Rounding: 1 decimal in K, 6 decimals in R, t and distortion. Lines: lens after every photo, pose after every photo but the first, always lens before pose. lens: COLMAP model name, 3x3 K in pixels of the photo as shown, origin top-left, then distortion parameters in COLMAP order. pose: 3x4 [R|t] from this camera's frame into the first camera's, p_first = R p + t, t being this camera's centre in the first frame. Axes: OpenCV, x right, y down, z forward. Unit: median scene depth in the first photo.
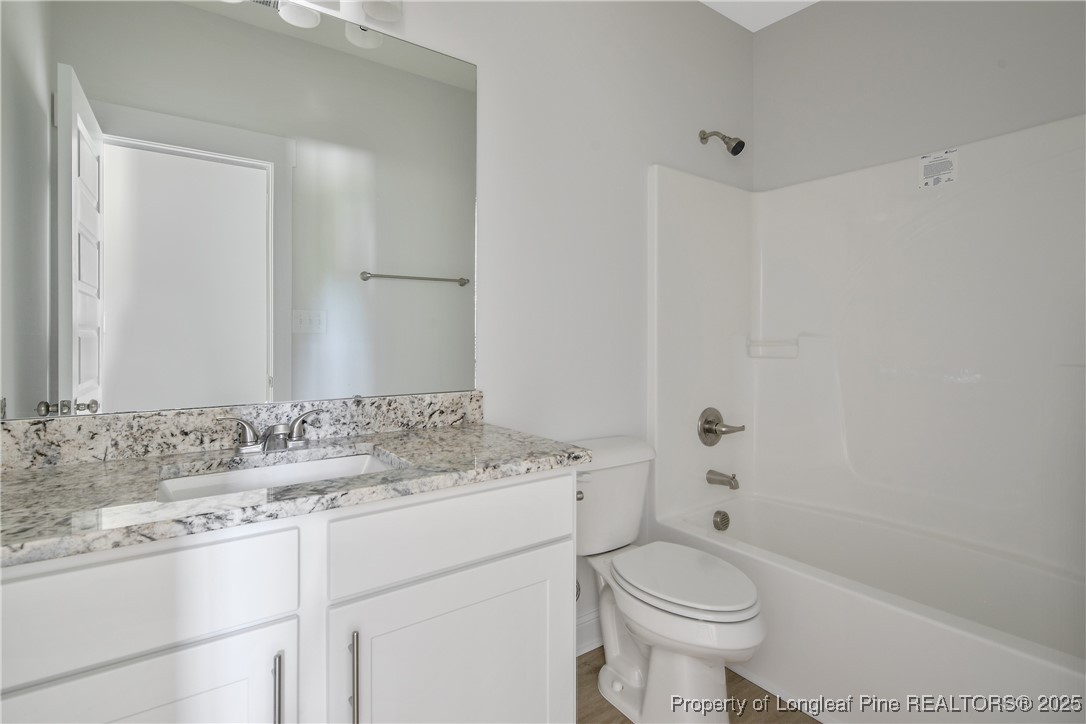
lens RADIAL K [[526.0, 0, 540.9], [0, 526.0, 353.1], [0, 0, 1]] dist [0.000151, -0.001504]
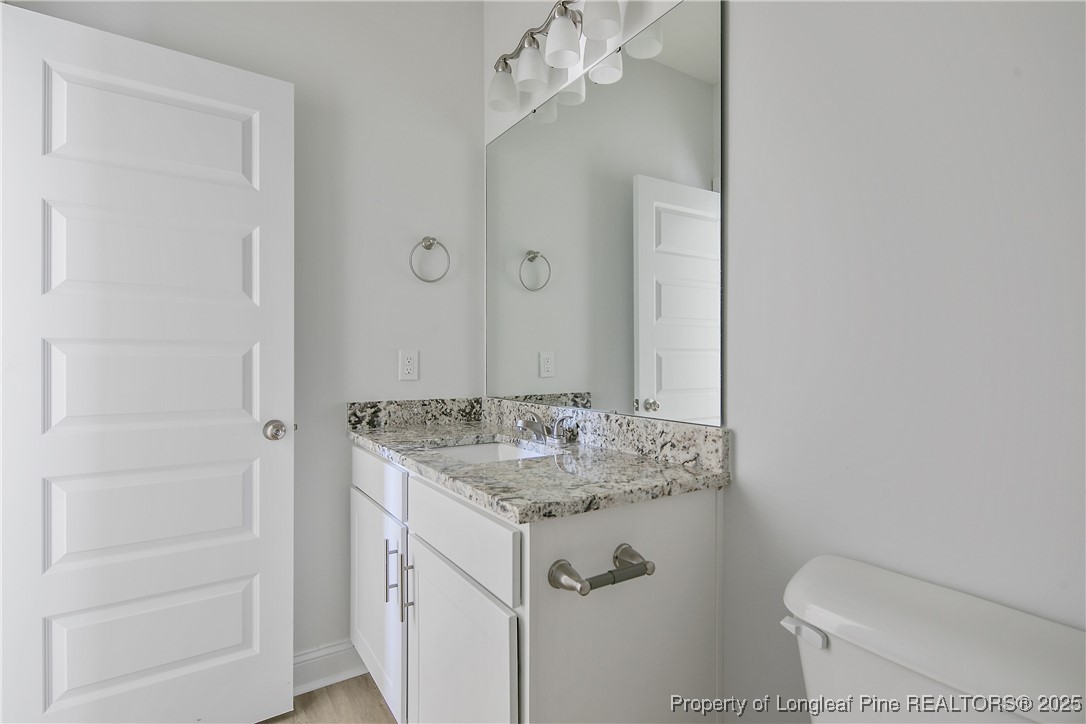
lens RADIAL K [[526.0, 0, 540.9], [0, 526.0, 360.9], [0, 0, 1]] dist [0.000151, -0.001504]
pose [[-0.057920, -0.002492, -0.998318, 0.664524], [-0.028386, 0.999597, -0.000848, -0.012265], [0.997918, 0.028289, -0.057967, 0.879011]]
